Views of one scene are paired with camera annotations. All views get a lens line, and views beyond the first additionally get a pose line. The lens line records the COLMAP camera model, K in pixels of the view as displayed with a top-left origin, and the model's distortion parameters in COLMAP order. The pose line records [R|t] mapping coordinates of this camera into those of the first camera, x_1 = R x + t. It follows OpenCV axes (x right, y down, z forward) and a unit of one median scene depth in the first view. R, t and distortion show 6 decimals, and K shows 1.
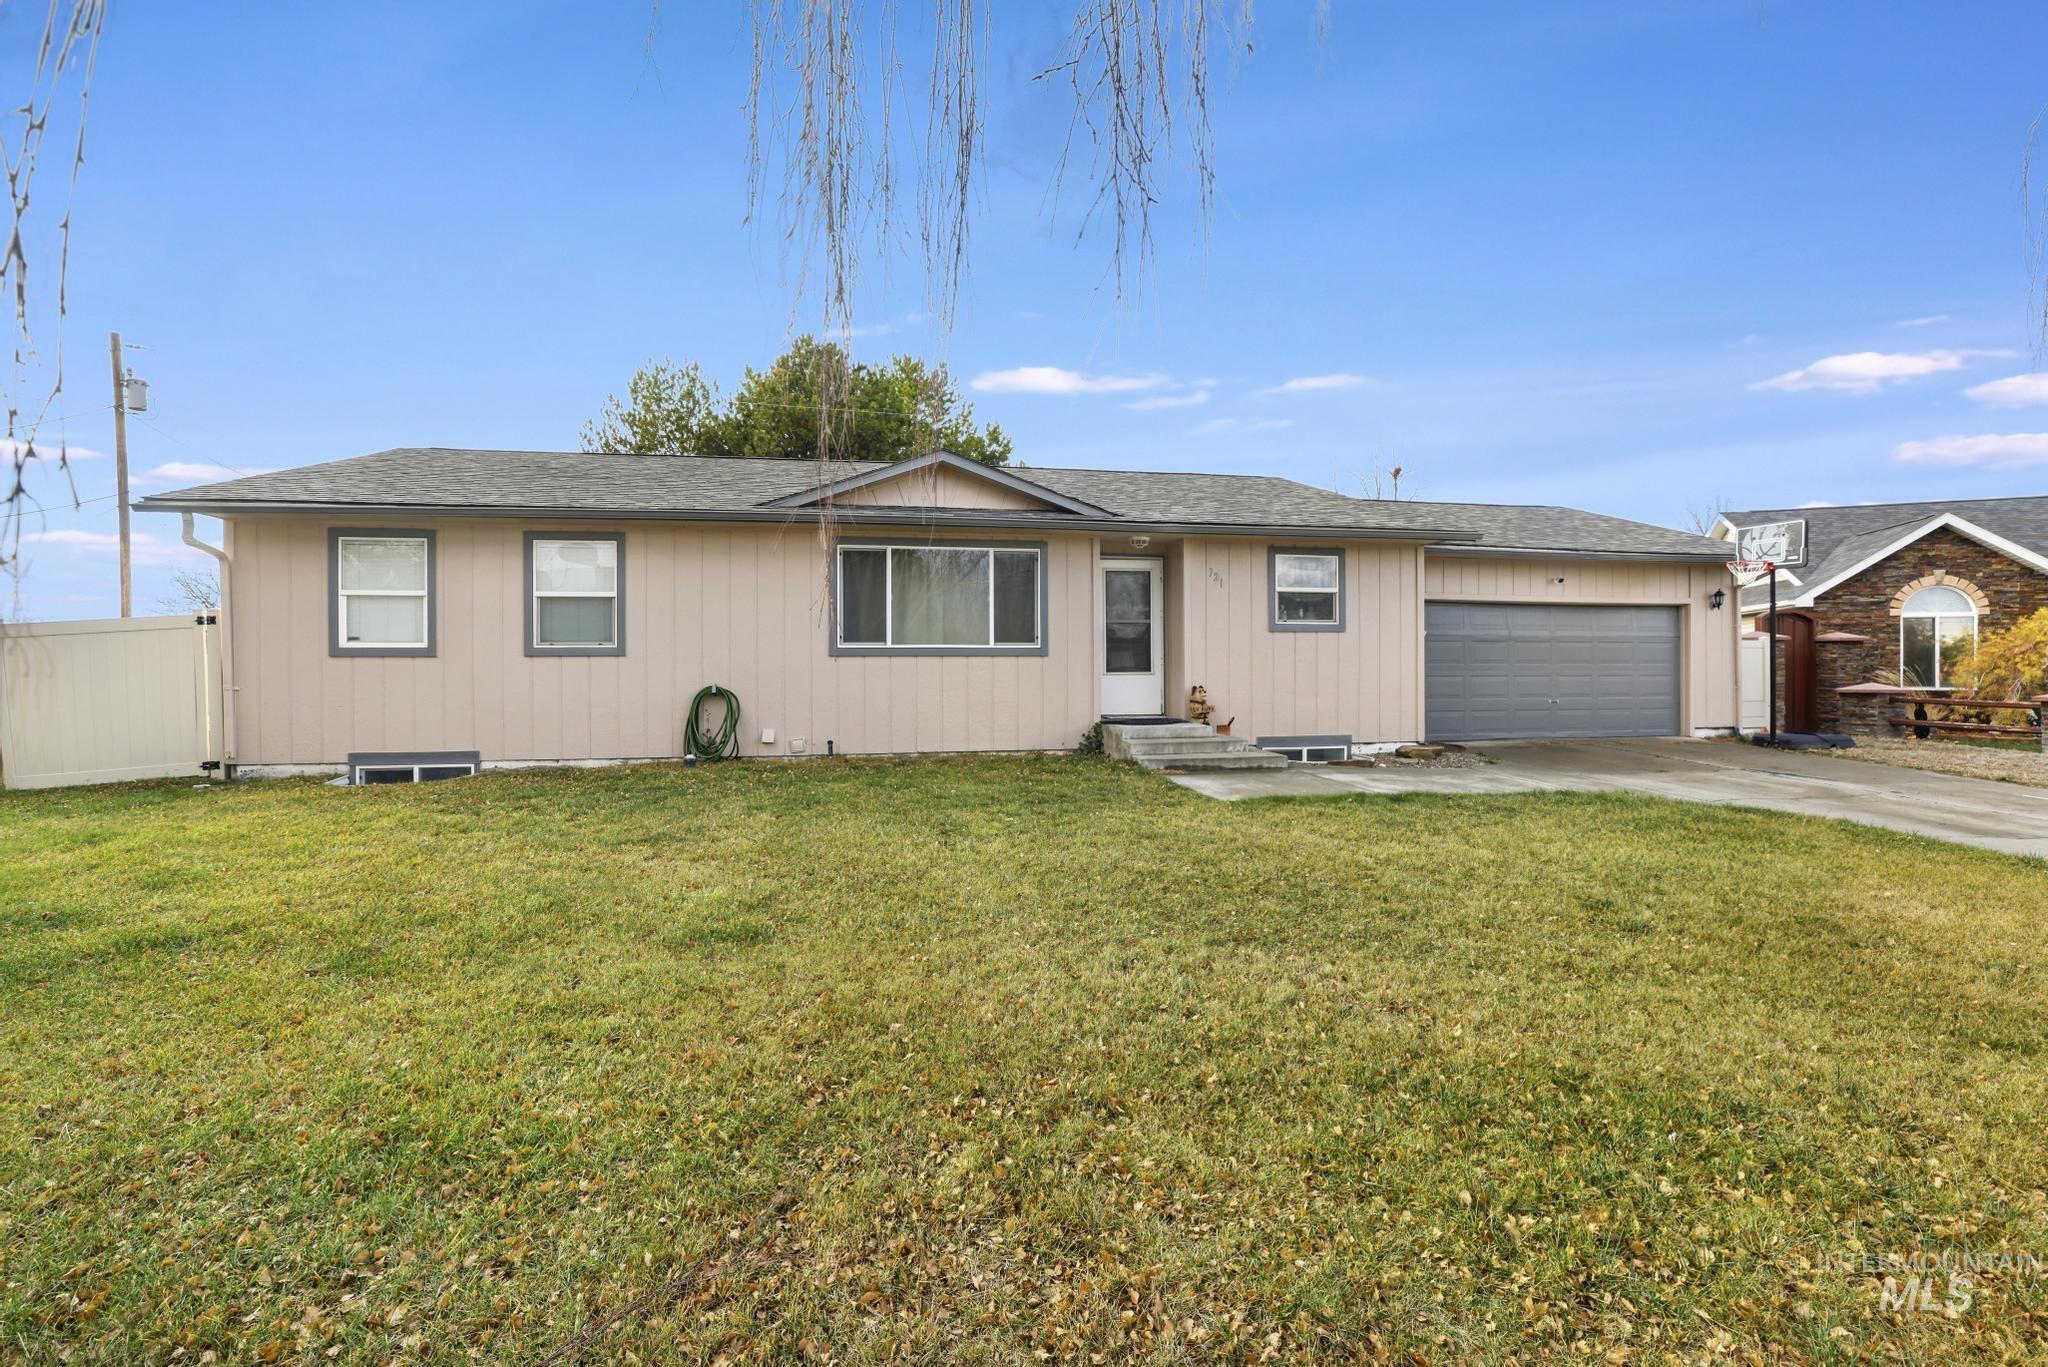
lens RADIAL K [[894.0, 0, 1010.6], [0, 894.0, 670.5], [0, 0, 1]] dist [-0.040674, 0.012964]
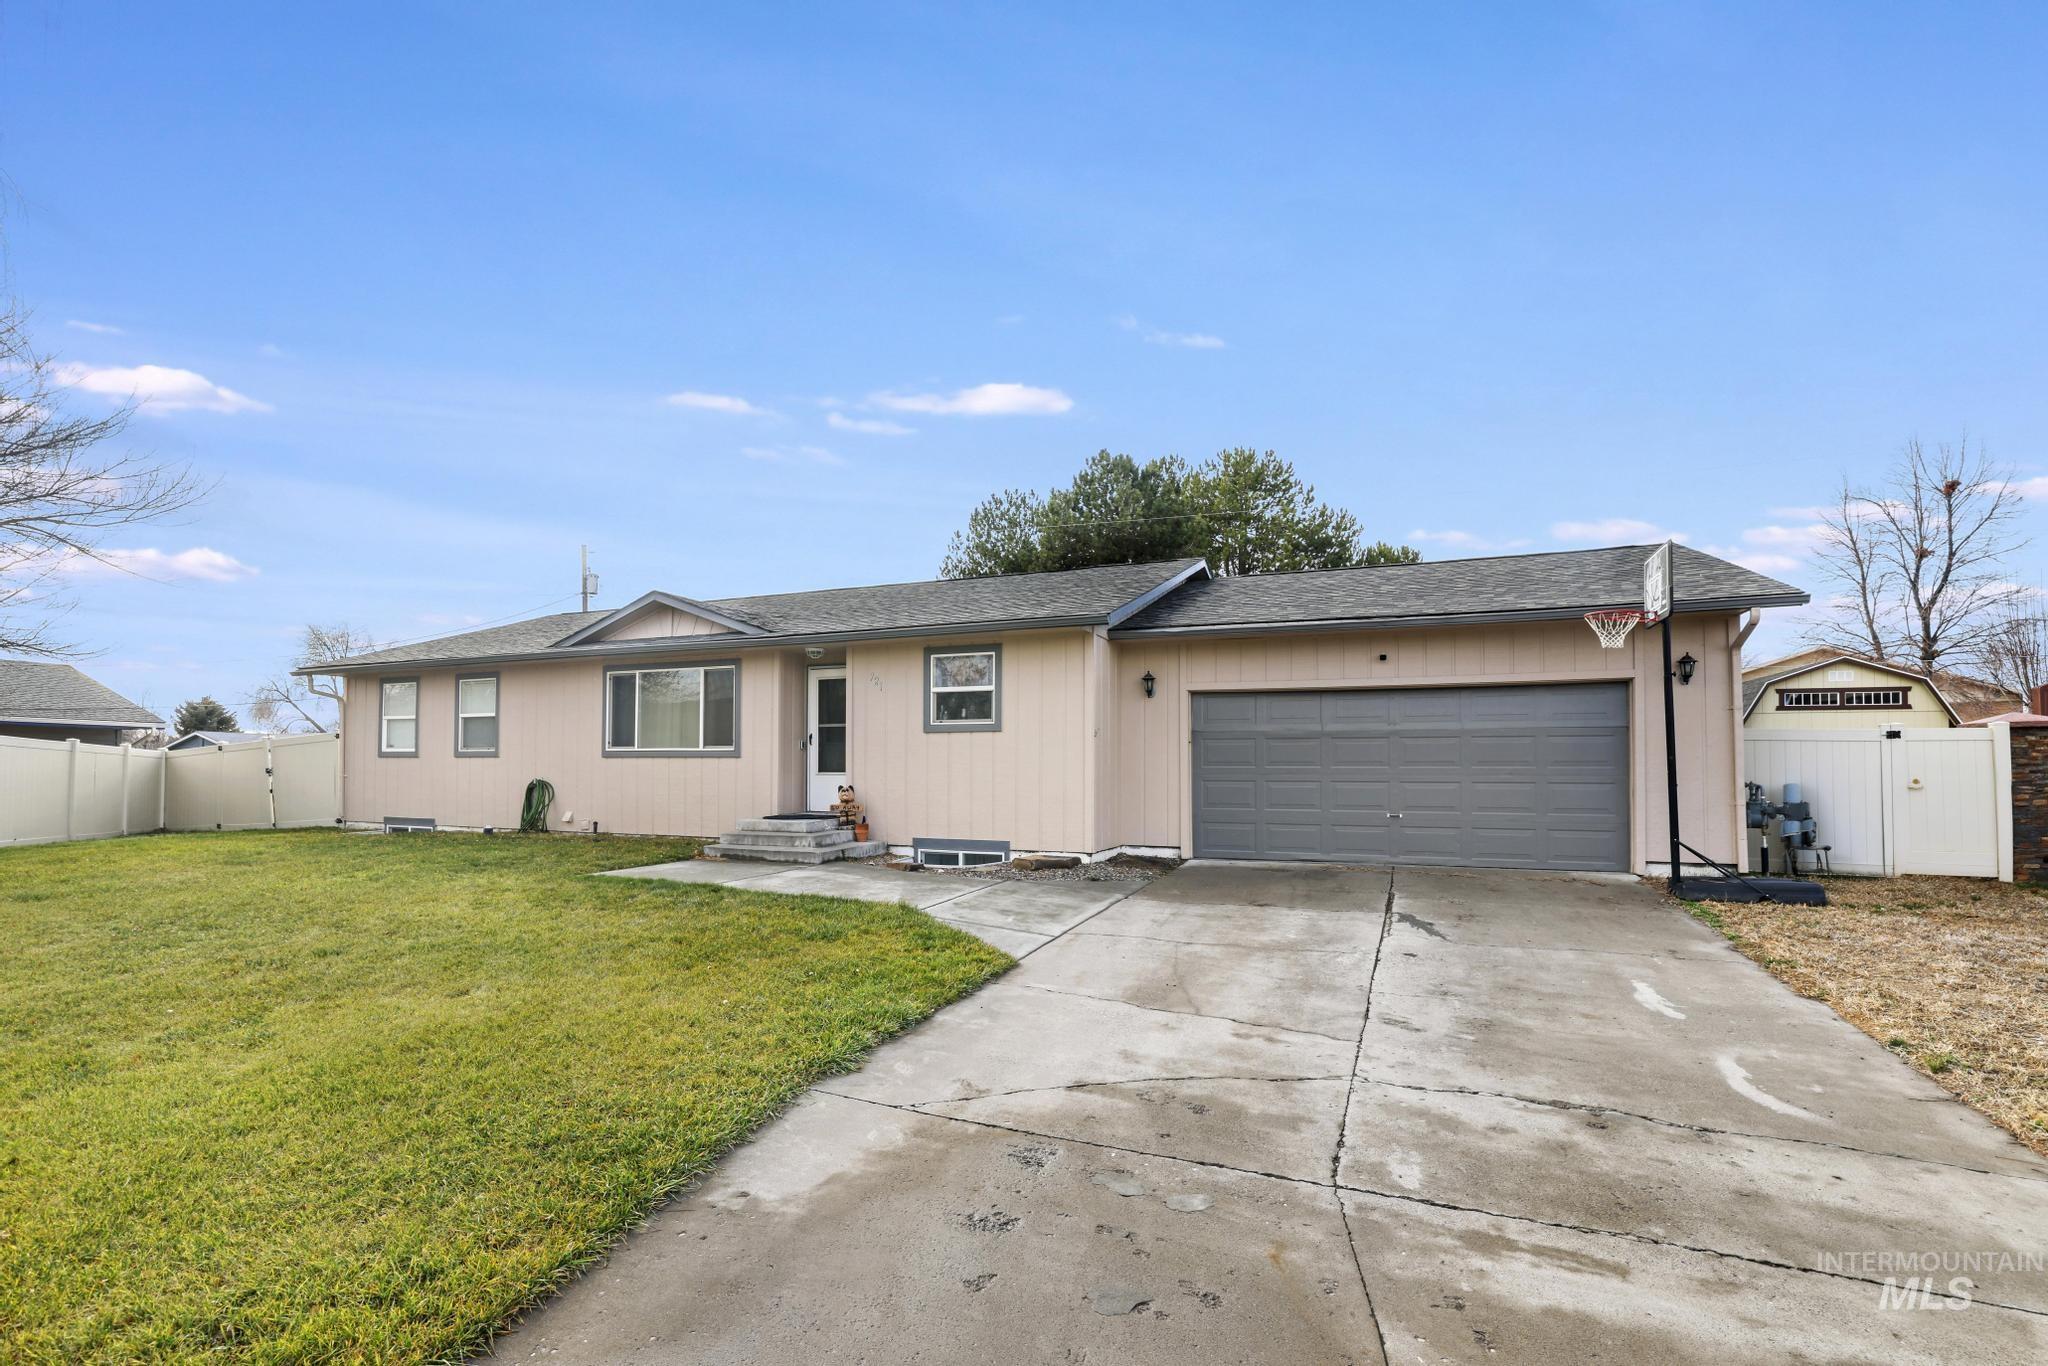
lens RADIAL K [[924.6, 0, 1020.1], [0, 924.6, 722.8], [0, 0, 1]] dist [-0.044486, 0.014952]
pose [[0.838099, -0.021006, -0.545113, 1.009433], [-0.007791, 0.998696, -0.050464, -0.003365], [0.545462, 0.046541, 0.836842, 0.198949]]
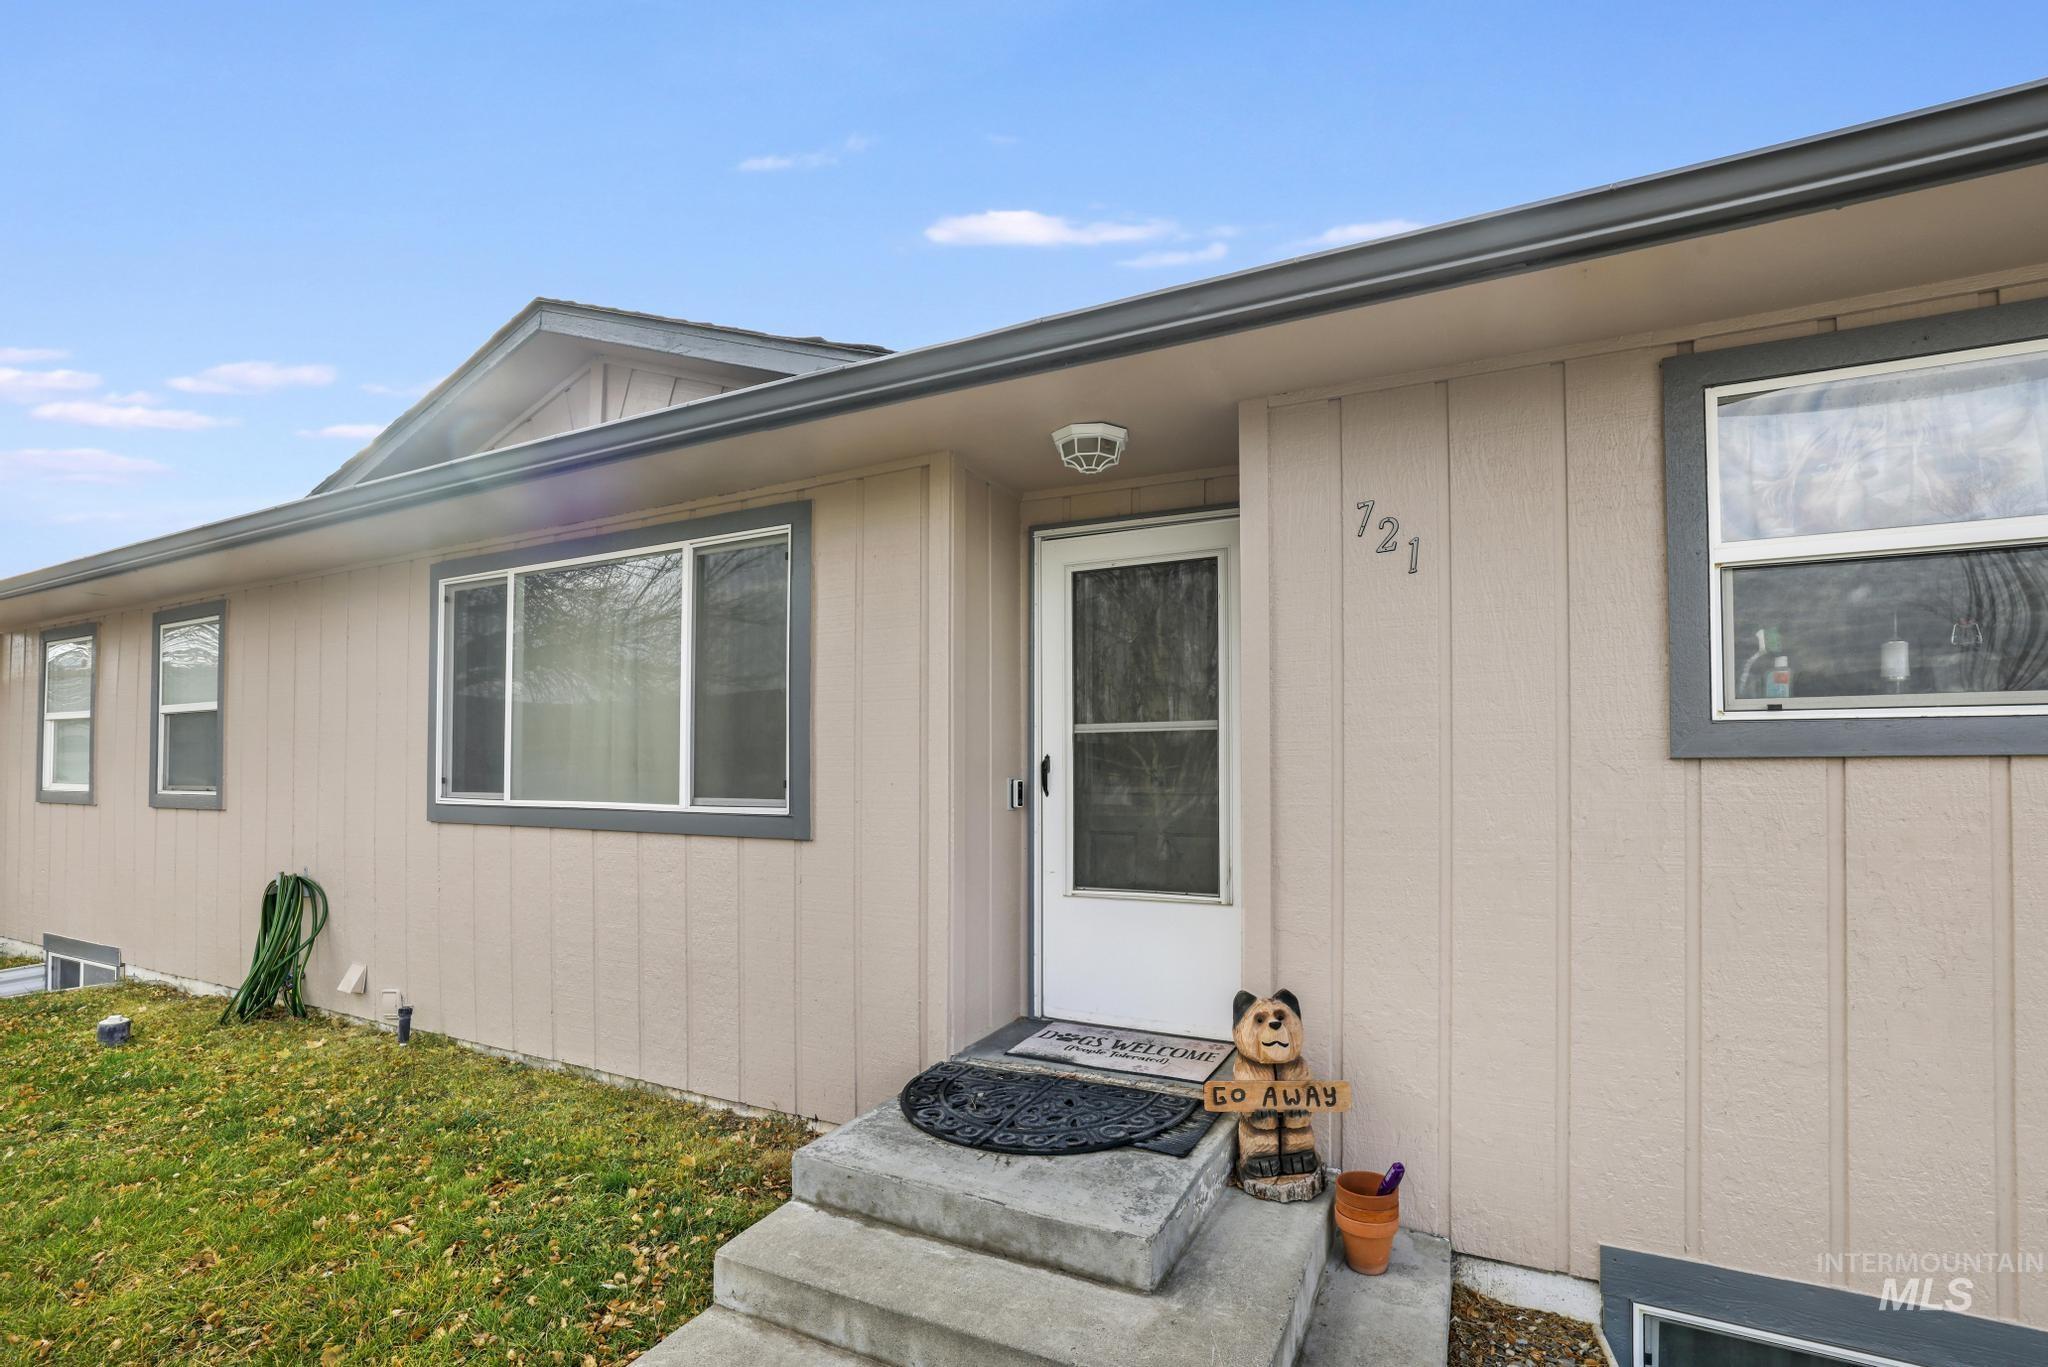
lens RADIAL K [[906.7, 0, 1028.4], [0, 906.7, 747.6], [0, 0, 1]] dist [-0.040329, 0.013739]
pose [[0.798900, -0.012314, -0.601338, 0.314322], [-0.009684, 0.999397, -0.033332, -0.040307], [0.601386, 0.032452, 0.798299, 0.787791]]
